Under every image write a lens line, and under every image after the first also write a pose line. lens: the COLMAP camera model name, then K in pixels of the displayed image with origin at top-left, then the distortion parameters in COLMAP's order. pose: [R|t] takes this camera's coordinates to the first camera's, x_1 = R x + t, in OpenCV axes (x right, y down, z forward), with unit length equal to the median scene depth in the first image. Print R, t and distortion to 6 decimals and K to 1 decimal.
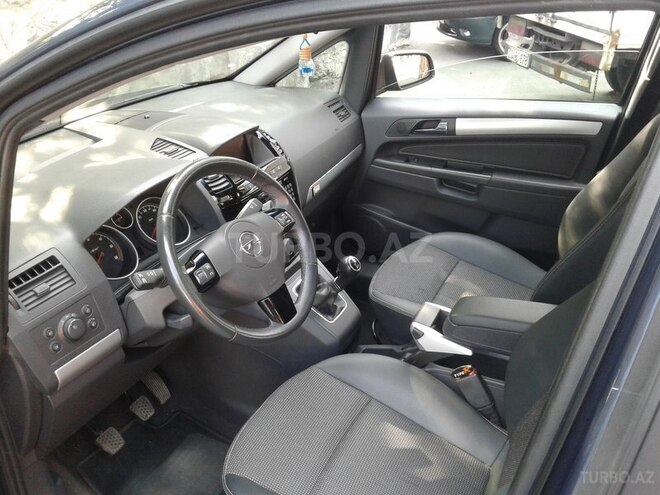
lens RADIAL K [[640.3, 0, 330.0], [0, 640.3, 247.5], [0, 0, 1]] dist [0.006676, -0.114167]
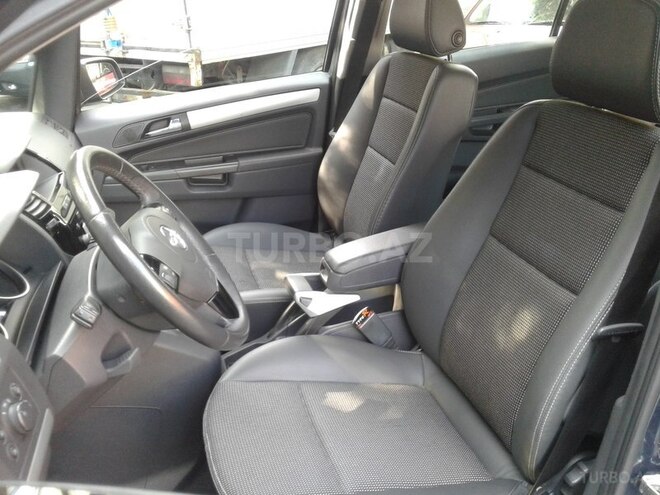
lens RADIAL K [[640.3, 0, 330.0], [0, 640.3, 247.5], [0, 0, 1]] dist [0.006676, -0.114167]
pose [[0.716040, -0.284690, 0.637368, -0.311044], [0.342941, 0.938740, 0.034031, 0.028507], [-0.608011, 0.194212, 0.769808, 0.165193]]
